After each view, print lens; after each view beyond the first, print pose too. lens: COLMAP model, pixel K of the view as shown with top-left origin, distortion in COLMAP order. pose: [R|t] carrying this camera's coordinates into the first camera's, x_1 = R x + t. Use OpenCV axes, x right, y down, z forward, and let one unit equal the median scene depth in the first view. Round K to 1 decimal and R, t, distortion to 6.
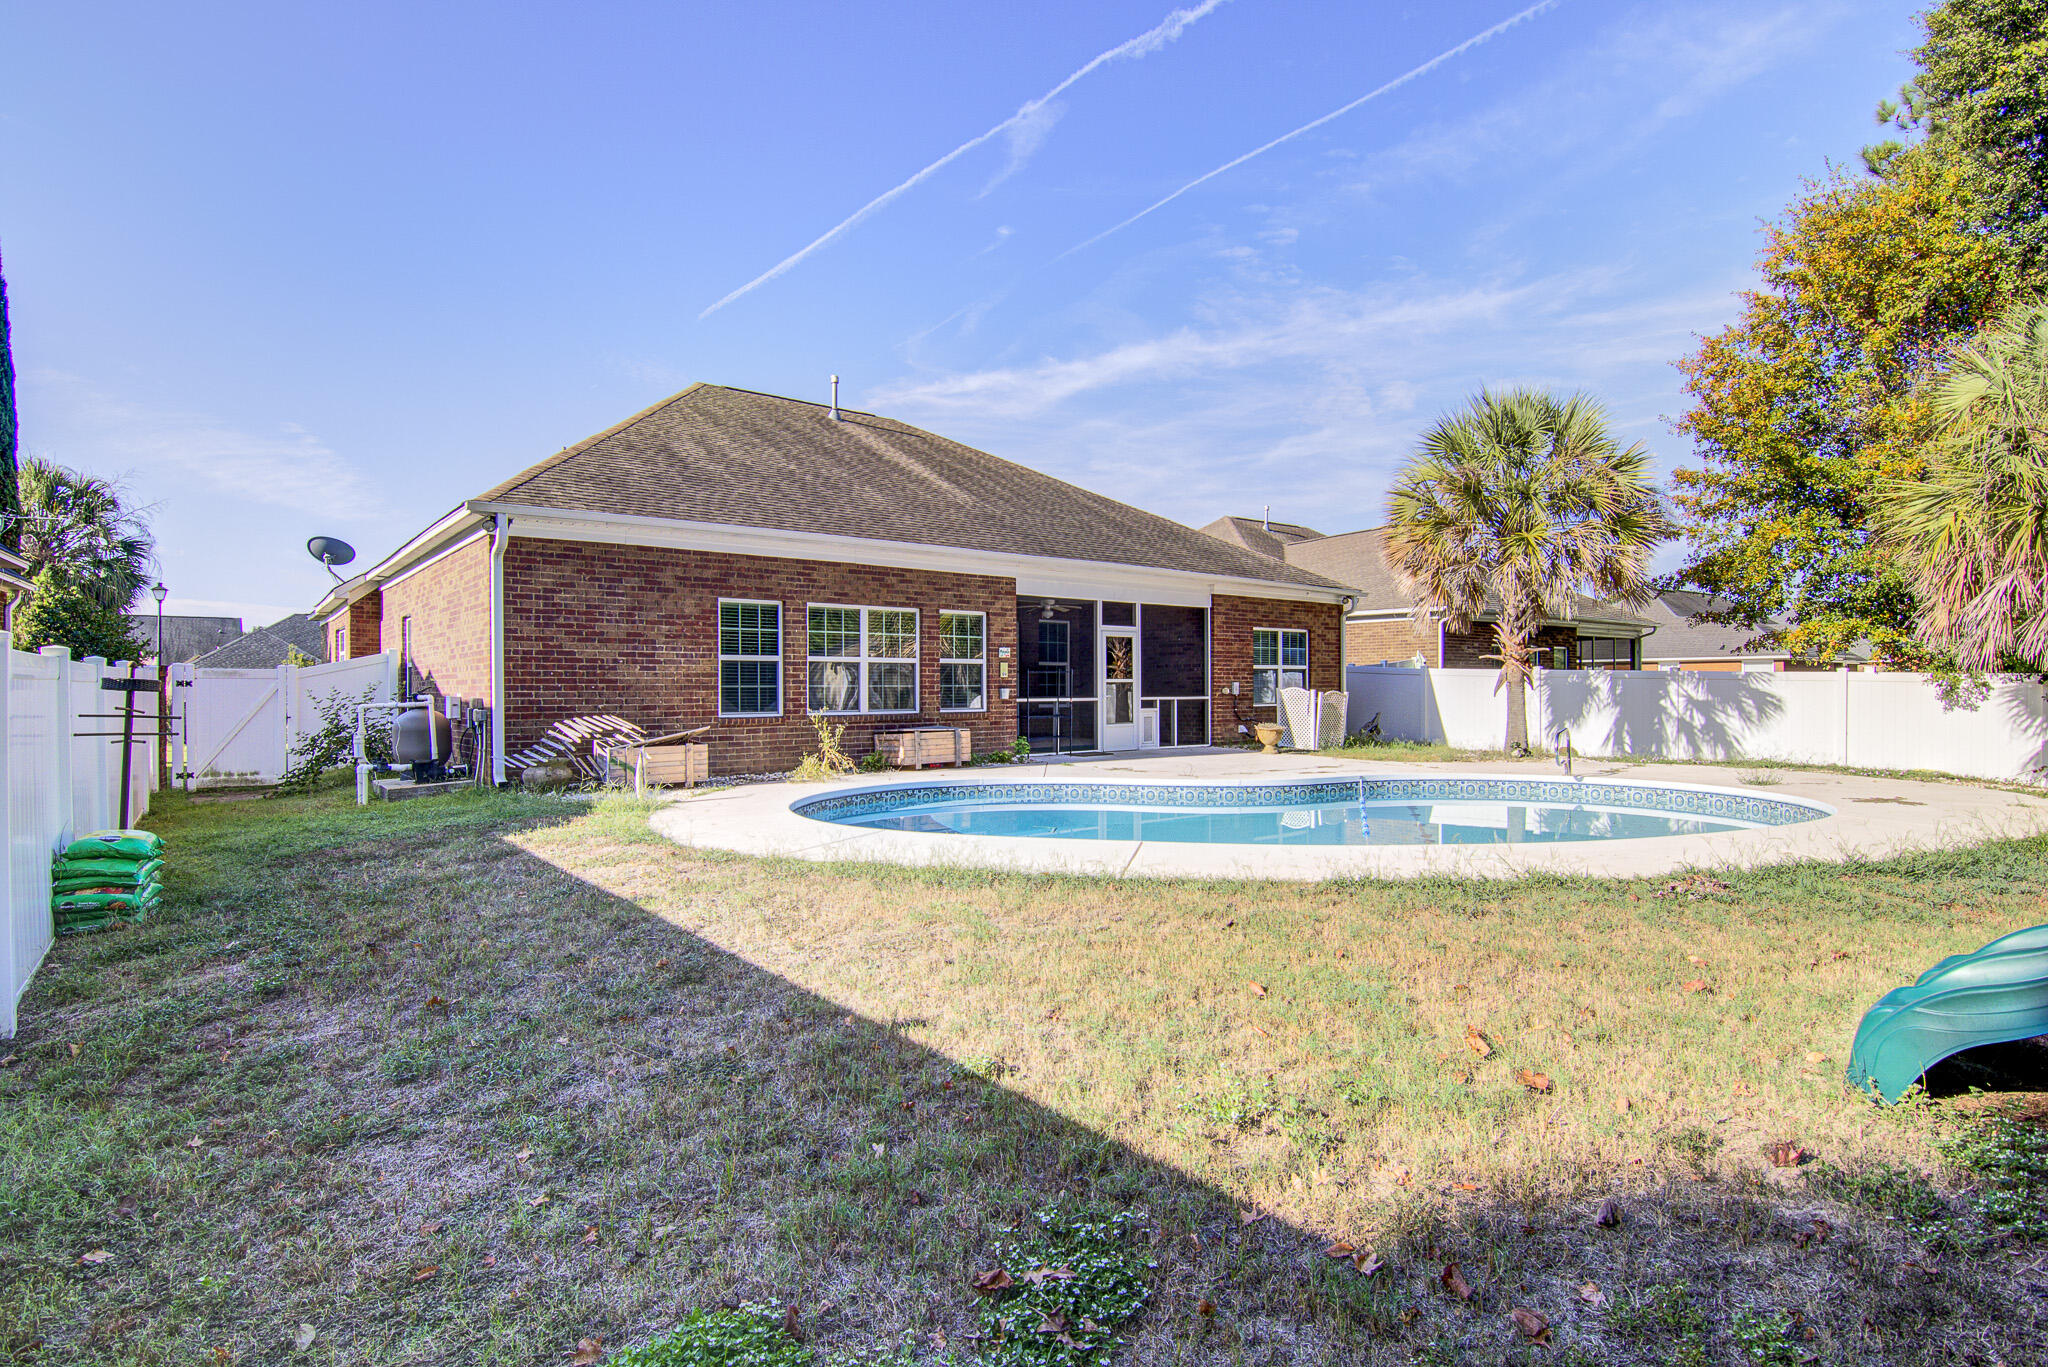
lens RADIAL K [[1015.8, 0, 1024.0], [0, 1015.8, 683.5], [0, 0, 1]] dist [-0.000479, -0.000172]
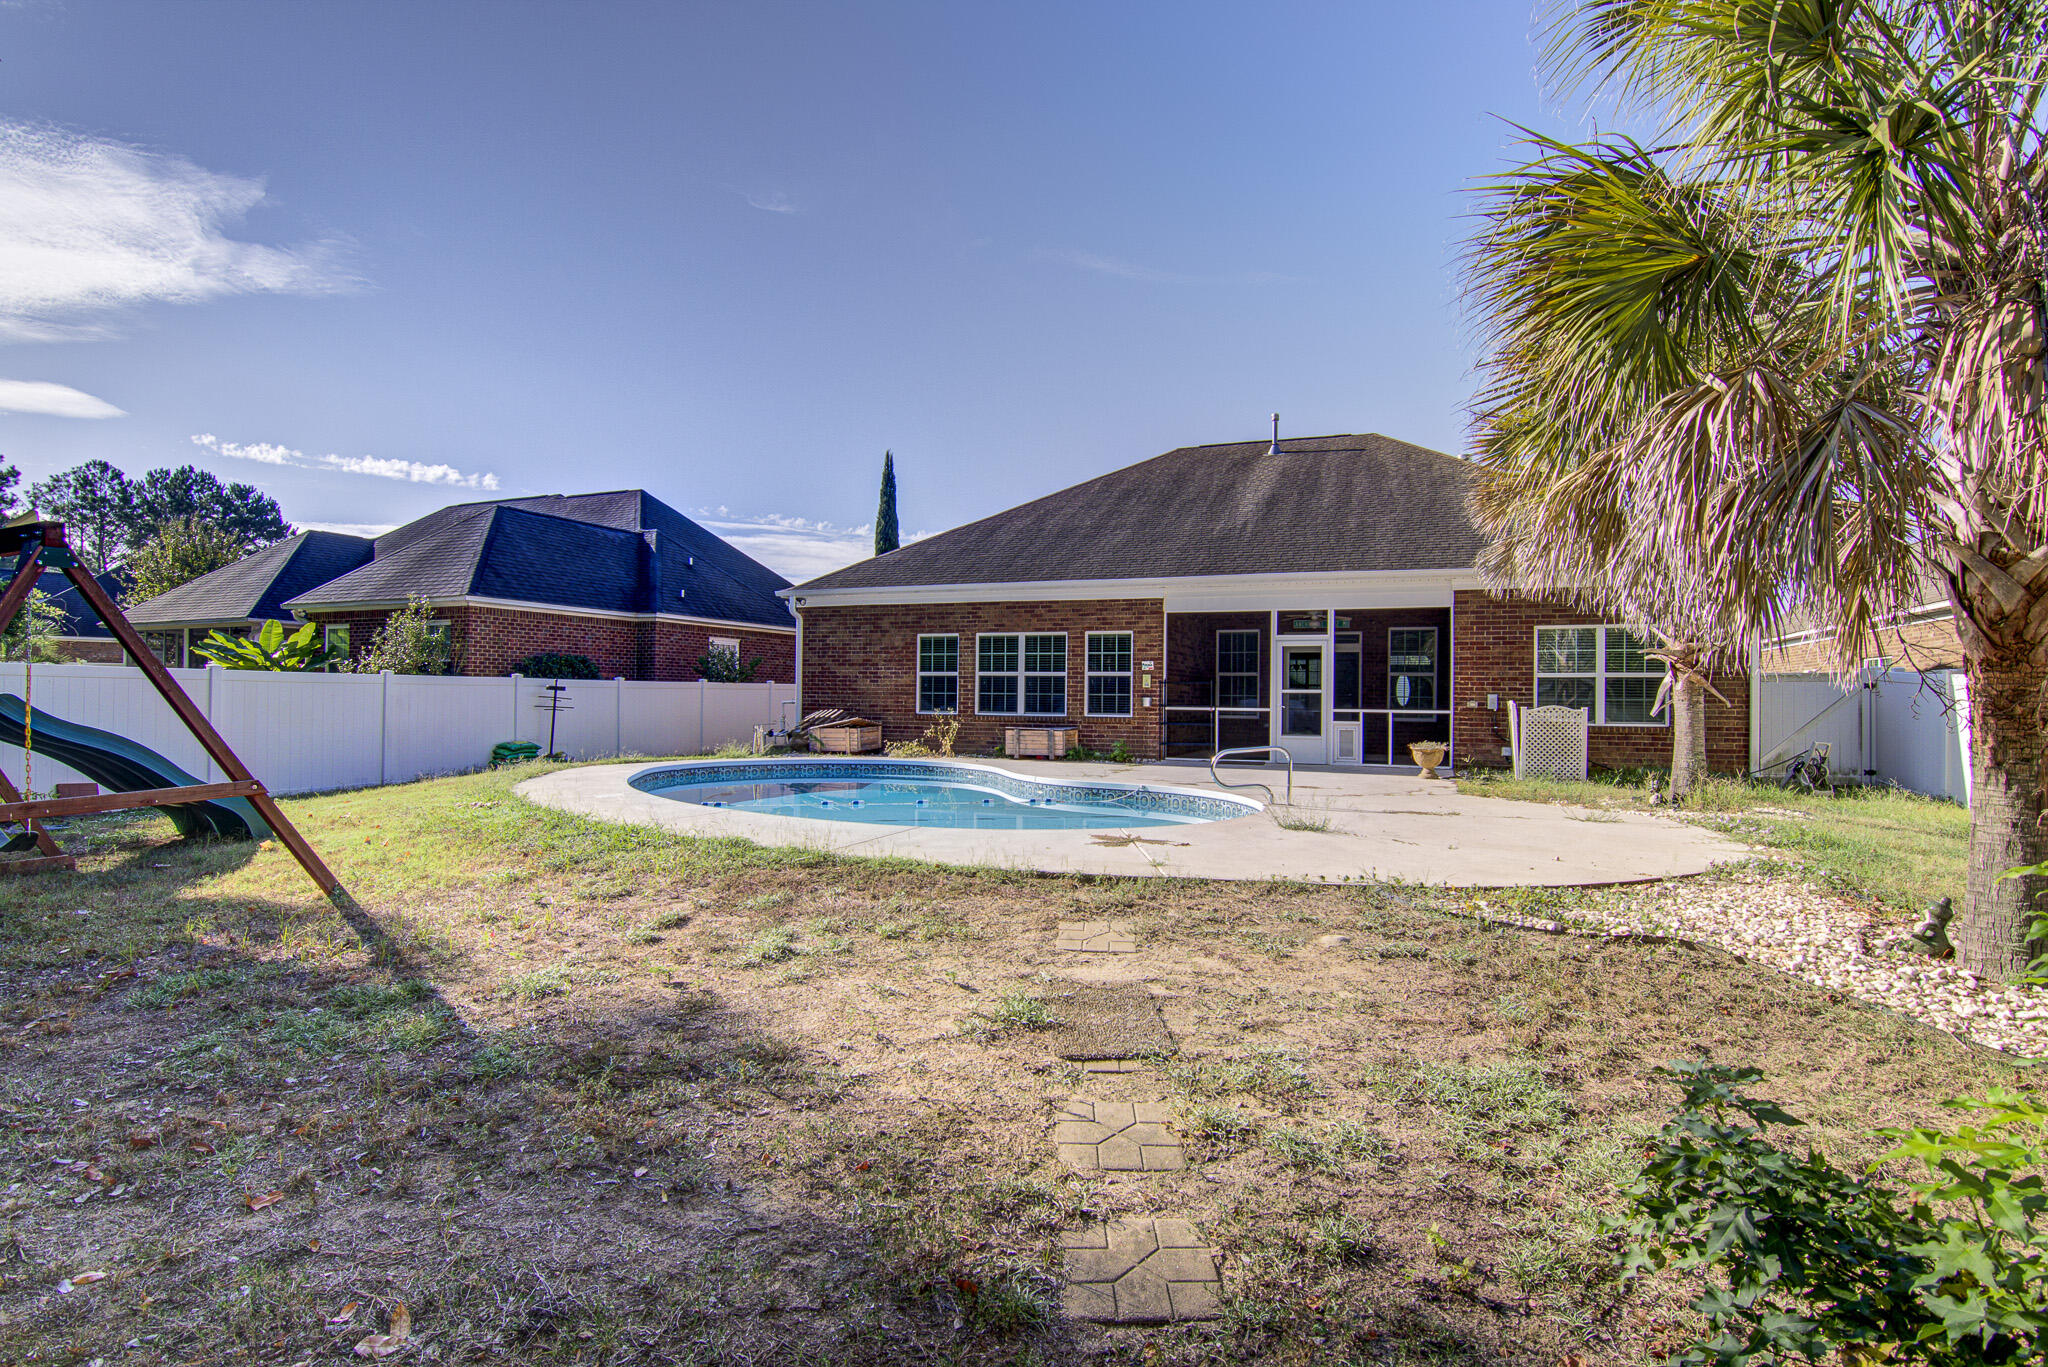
lens RADIAL K [[1015.8, 0, 1024.0], [0, 1015.8, 683.5], [0, 0, 1]] dist [-0.000479, -0.000172]
pose [[0.507328, -0.006848, -0.861726, 0.867042], [-0.010152, 0.999852, -0.013922, 0.006372], [0.861693, 0.015811, 0.507183, 0.305542]]
